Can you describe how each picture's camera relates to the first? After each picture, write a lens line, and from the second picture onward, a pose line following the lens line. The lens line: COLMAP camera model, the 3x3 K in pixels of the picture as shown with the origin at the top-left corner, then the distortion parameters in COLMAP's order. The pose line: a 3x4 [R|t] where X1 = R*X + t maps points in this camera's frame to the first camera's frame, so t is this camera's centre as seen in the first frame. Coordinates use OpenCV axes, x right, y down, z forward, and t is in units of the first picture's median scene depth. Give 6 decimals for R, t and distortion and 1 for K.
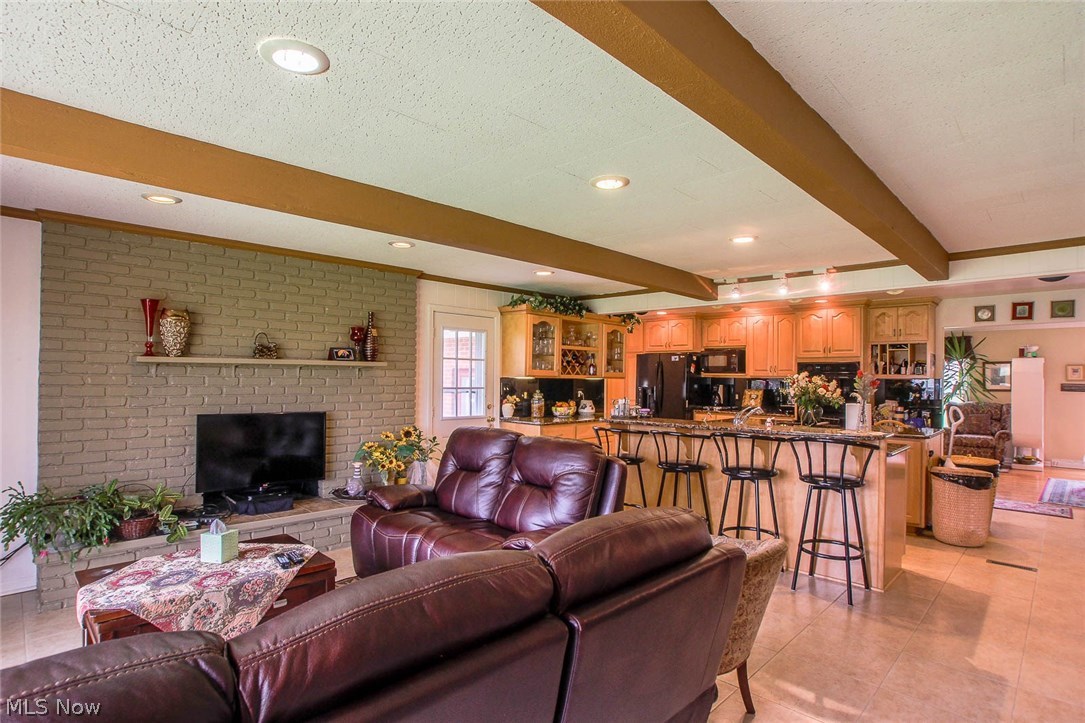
lens RADIAL K [[548.8, 0, 526.6], [0, 548.8, 372.4], [0, 0, 1]] dist [-0.068657, 0.023800]
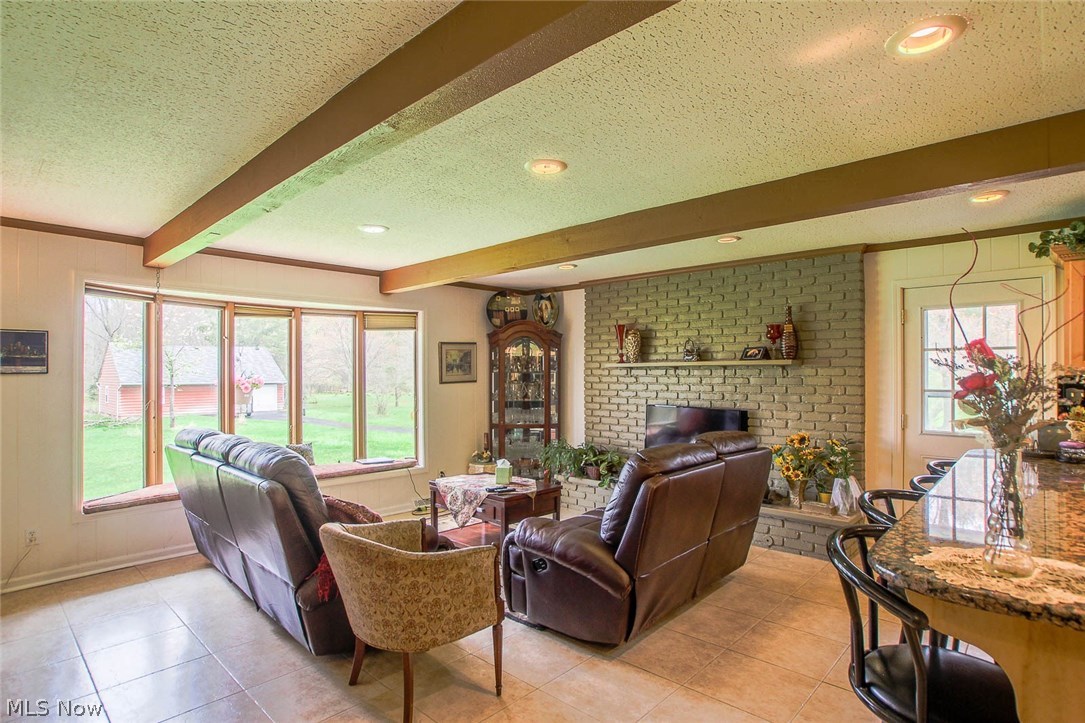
lens RADIAL K [[548.8, 0, 526.6], [0, 548.8, 372.4], [0, 0, 1]] dist [-0.068657, 0.023800]
pose [[0.023605, -0.014164, -0.999621, 0.488492], [0.008700, 0.999865, -0.013962, 0.008915], [0.999684, -0.008367, 0.023725, 0.407570]]
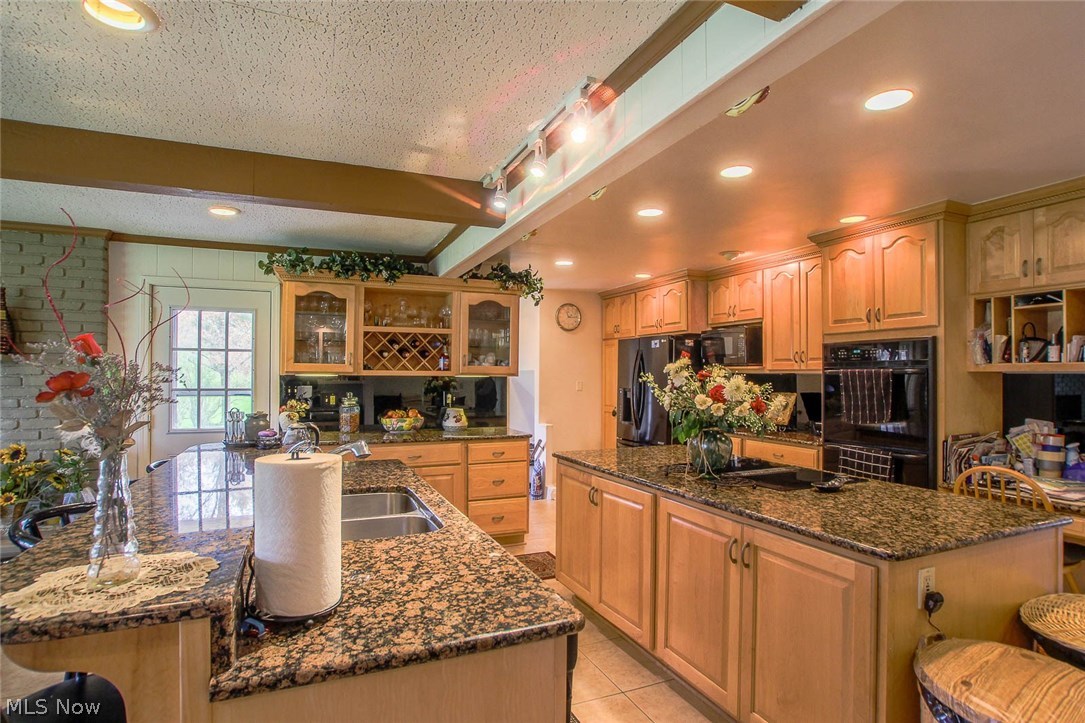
lens RADIAL K [[548.8, 0, 526.6], [0, 548.8, 372.4], [0, 0, 1]] dist [-0.068657, 0.023800]
pose [[0.923893, -0.008352, -0.382561, 0.502388], [0.008635, 0.999962, -0.000976, 0.009384], [0.382554, -0.002401, 0.923930, 0.467258]]
